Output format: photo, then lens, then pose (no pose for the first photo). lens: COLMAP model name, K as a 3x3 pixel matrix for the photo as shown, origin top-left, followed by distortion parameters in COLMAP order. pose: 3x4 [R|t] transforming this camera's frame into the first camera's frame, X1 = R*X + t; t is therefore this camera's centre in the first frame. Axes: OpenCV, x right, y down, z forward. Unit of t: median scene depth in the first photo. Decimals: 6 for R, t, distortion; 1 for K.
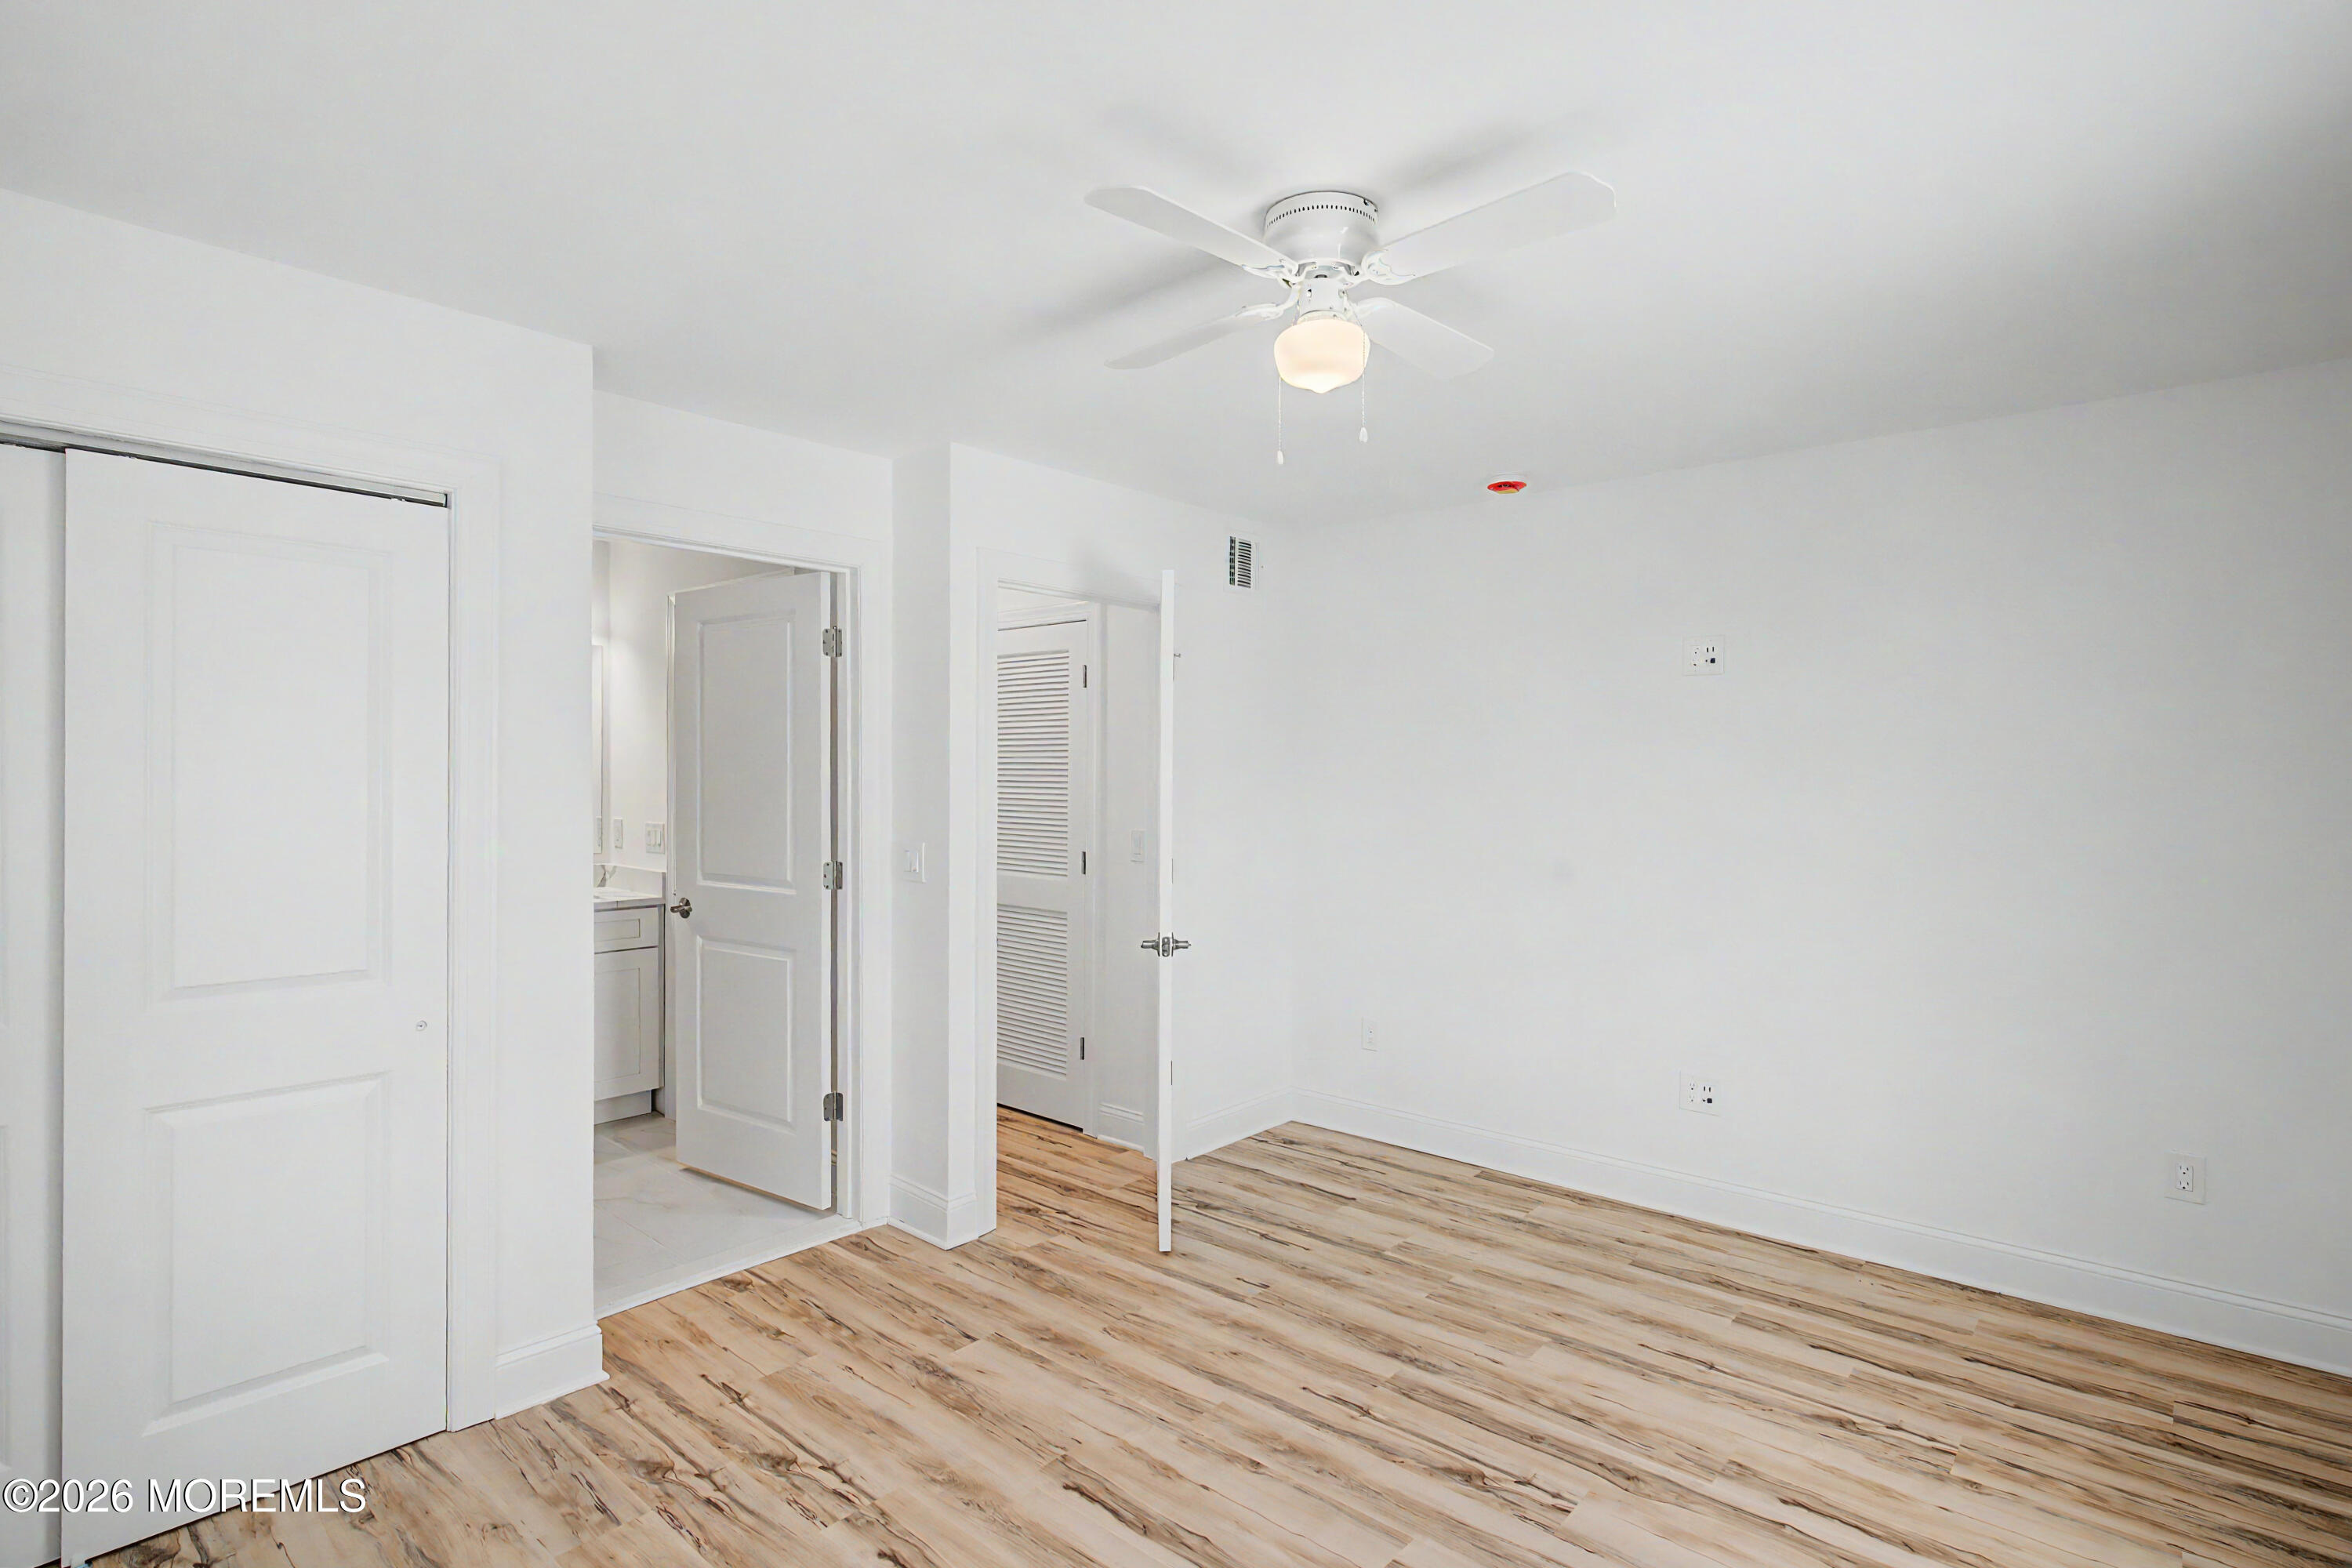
lens RADIAL K [[1141.0, 0, 1190.4], [0, 1141.0, 793.7], [0, 0, 1]] dist [0.009357, 0.000087]
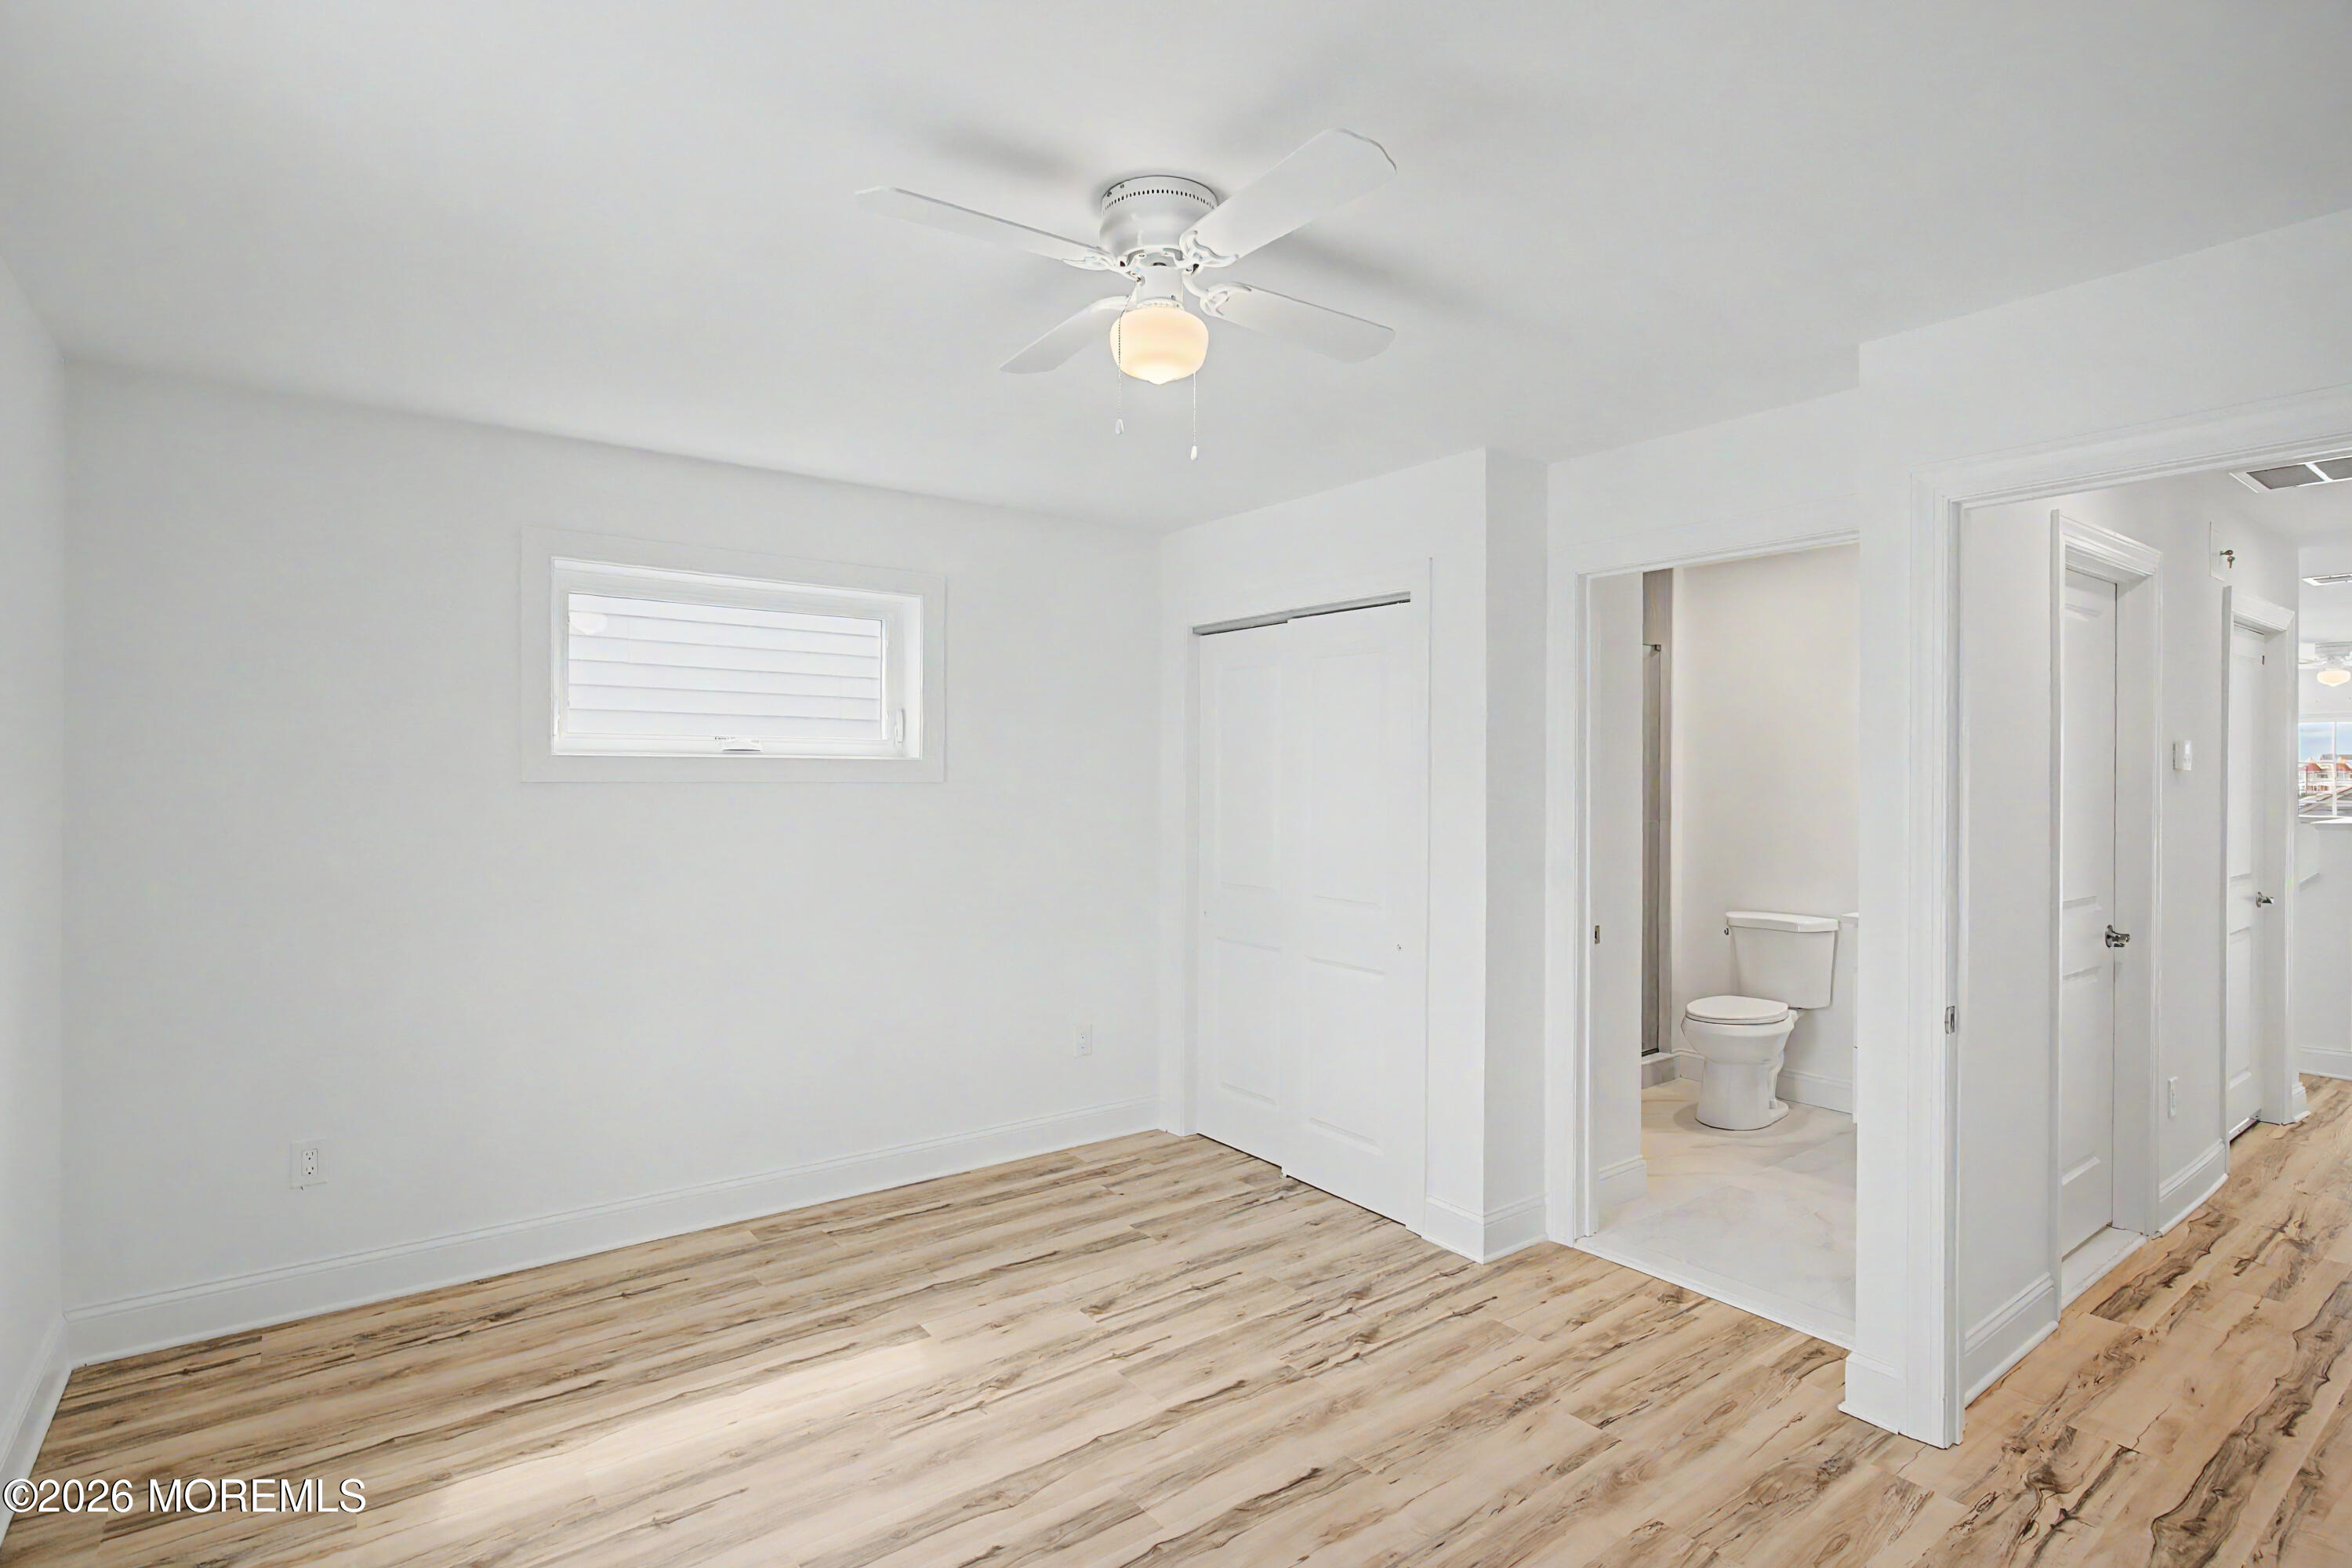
lens RADIAL K [[1141.0, 0, 1185.4], [0, 1141.0, 776.9], [0, 0, 1]] dist [0.009357, 0.000087]
pose [[-0.187033, 0.003964, -0.982346, 0.828945], [-0.004798, 0.999976, 0.004949, -0.045441], [0.982342, 0.005639, -0.187010, 0.915192]]
